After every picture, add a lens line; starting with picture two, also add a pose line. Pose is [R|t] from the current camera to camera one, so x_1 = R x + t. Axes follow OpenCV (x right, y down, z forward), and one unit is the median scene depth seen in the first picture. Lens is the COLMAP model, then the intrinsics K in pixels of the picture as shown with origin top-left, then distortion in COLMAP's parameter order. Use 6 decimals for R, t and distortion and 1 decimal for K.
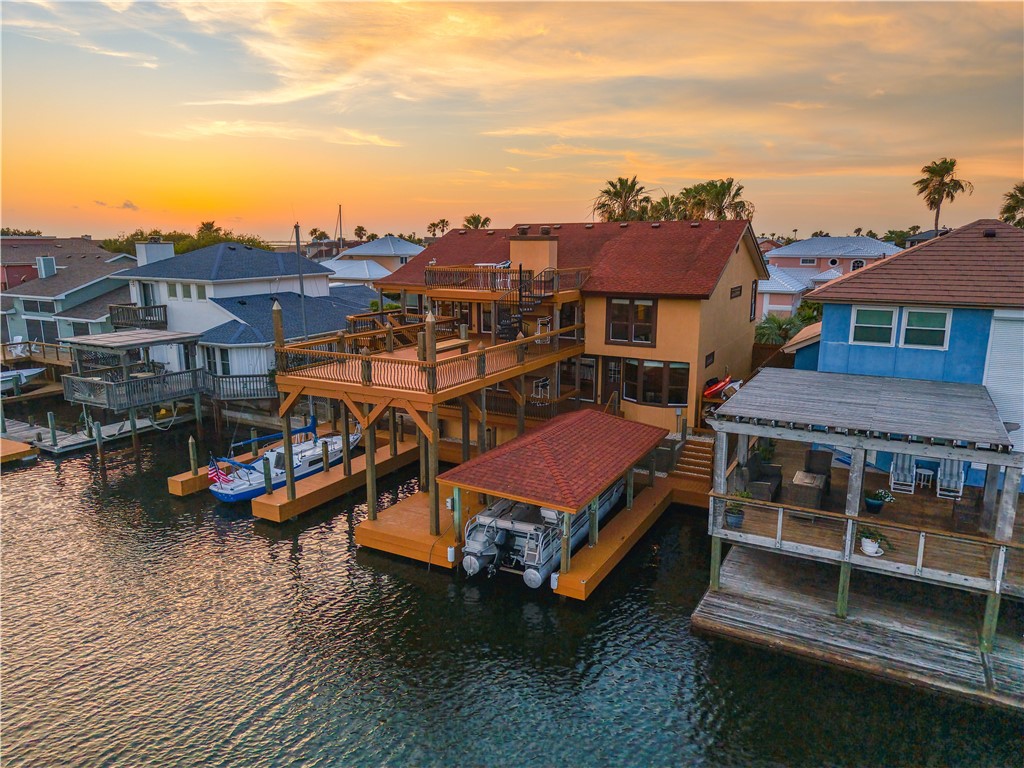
lens RADIAL K [[688.5, 0, 512.0], [0, 688.5, 384.0], [0, 0, 1]] dist [0.004276, 0.000262]
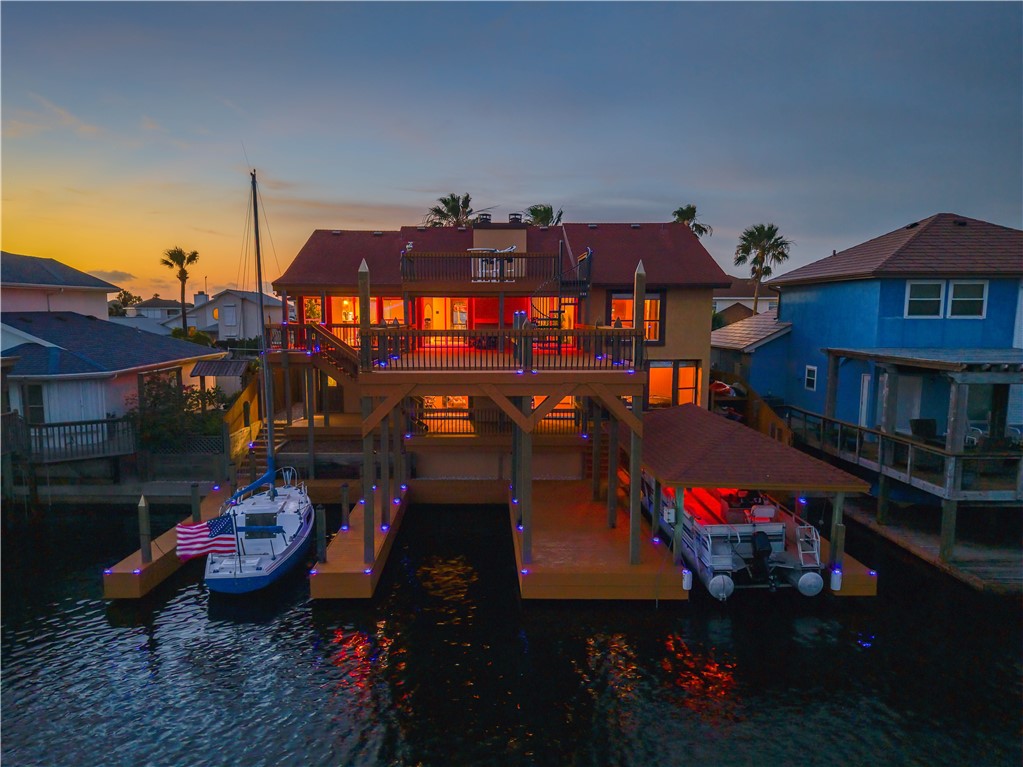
lens RADIAL K [[734.6, 0, 478.7], [0, 734.6, 407.4], [0, 0, 1]] dist [0.001929, -0.003544]
pose [[0.878888, -0.058368, 0.473444, -0.619408], [0.095303, 0.993962, -0.054379, 0.075848], [-0.467412, 0.092914, 0.879143, 0.354276]]
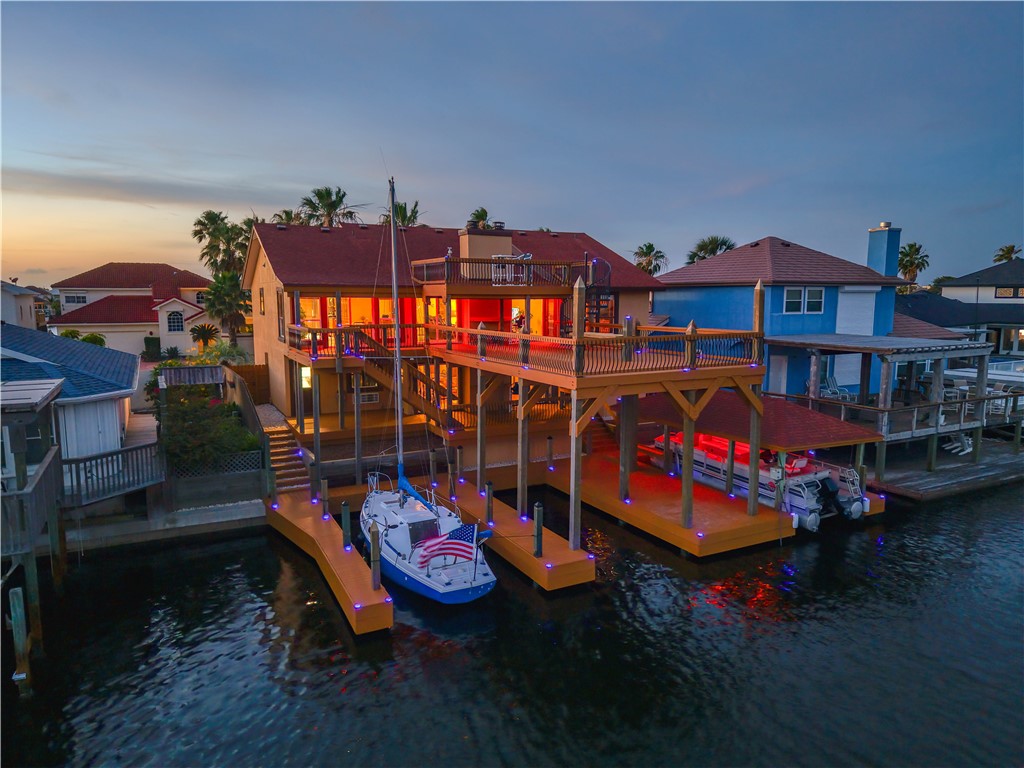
lens RADIAL K [[688.5, 0, 512.0], [0, 688.5, 384.0], [0, 0, 1]] dist [0.004276, 0.000262]
pose [[0.552070, -0.104489, 0.827225, -1.055314], [0.168460, 0.985635, 0.012072, -0.028408], [-0.816603, 0.132689, 0.561742, 0.697781]]
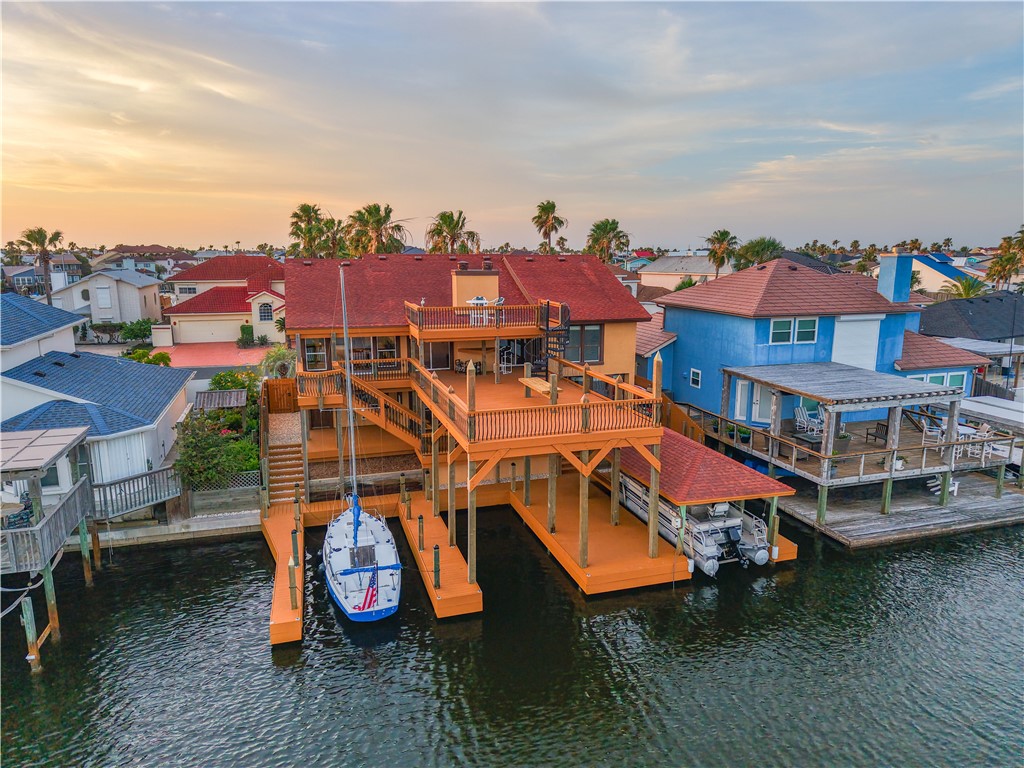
lens RADIAL K [[688.5, 0, 512.0], [0, 688.5, 384.0], [0, 0, 1]] dist [0.004276, 0.000262]
pose [[0.691826, -0.136559, 0.709033, -0.974691], [0.146025, 0.988124, 0.047831, -0.130342], [-0.707144, 0.070446, 0.703551, 0.372230]]
